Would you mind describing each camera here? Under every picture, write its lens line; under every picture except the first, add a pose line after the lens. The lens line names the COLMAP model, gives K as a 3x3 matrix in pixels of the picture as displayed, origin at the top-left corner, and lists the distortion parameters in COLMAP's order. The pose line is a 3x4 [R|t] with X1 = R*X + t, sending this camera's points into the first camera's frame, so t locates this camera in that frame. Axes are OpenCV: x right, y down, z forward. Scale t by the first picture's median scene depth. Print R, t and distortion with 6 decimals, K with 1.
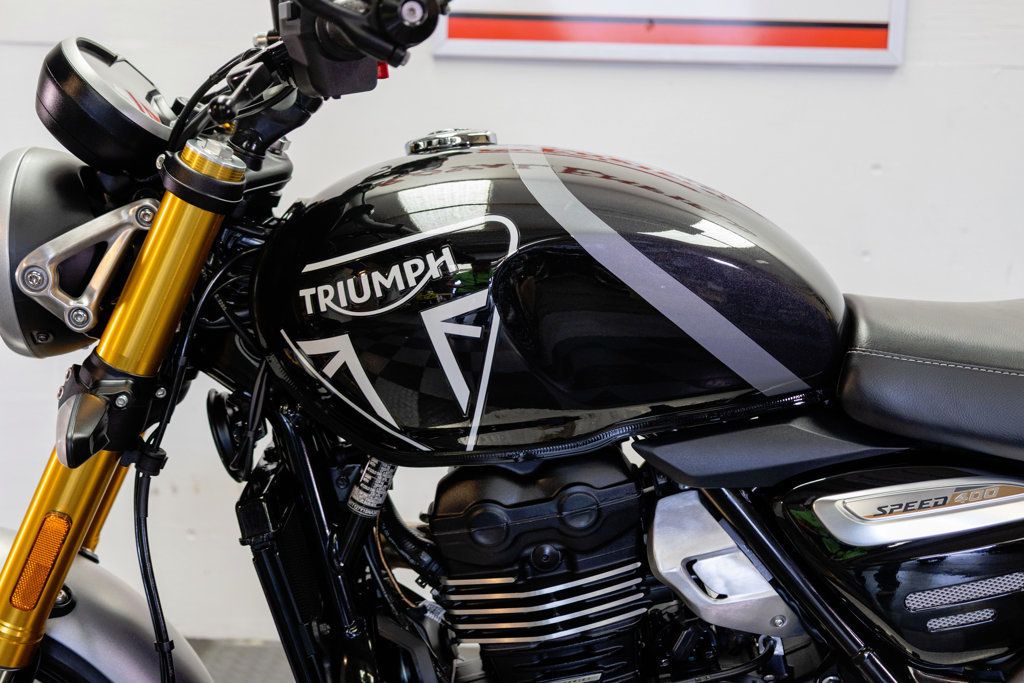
lens RADIAL K [[1426.9, 0, 507.2], [0, 1426.9, 337.7], [0, 0, 1]] dist [0.001858, 0.000000]
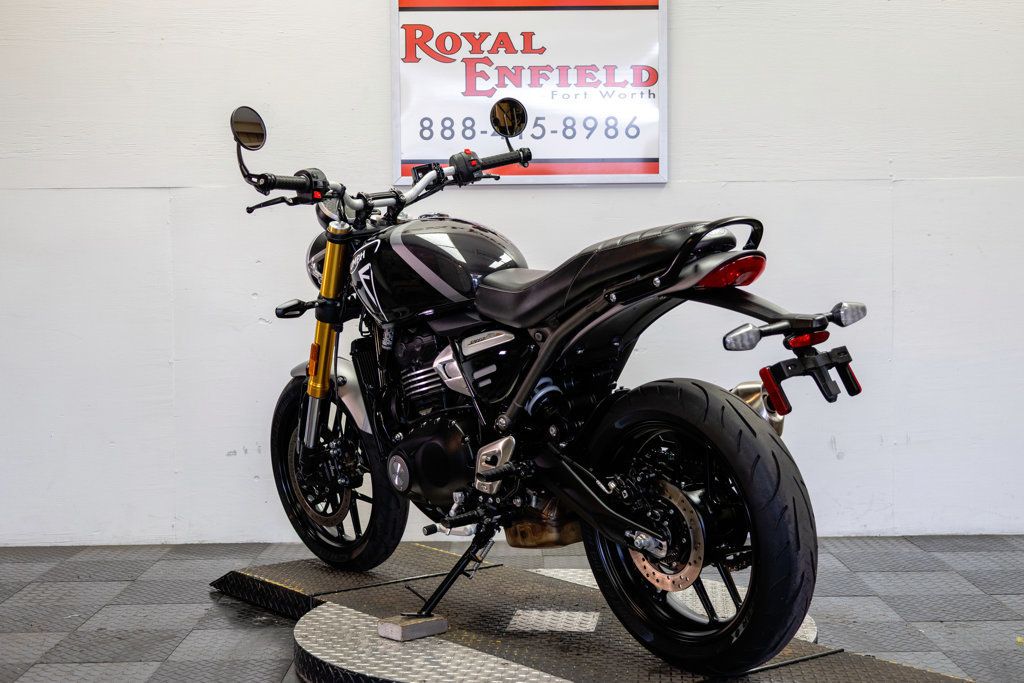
lens RADIAL K [[1426.9, 0, 510.1], [0, 1426.9, 350.7], [0, 0, 1]] dist [0.001858, 0.000000]
pose [[0.999248, -0.037255, 0.010731, 0.139405], [0.038050, 0.995468, -0.087158, 0.347667], [-0.007436, 0.087501, 0.996137, -1.566838]]
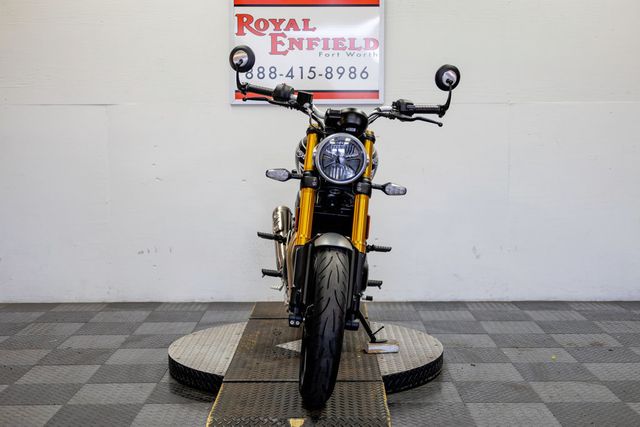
lens RADIAL K [[891.8, 0, 318.5], [0, 891.8, 216.6], [0, 0, 1]] dist [0.001858, 0.000000]
pose [[0.999545, -0.029665, 0.005537, 0.268965], [0.029892, 0.998454, -0.046857, 0.313005], [-0.004139, 0.047001, 0.998886, -2.062374]]
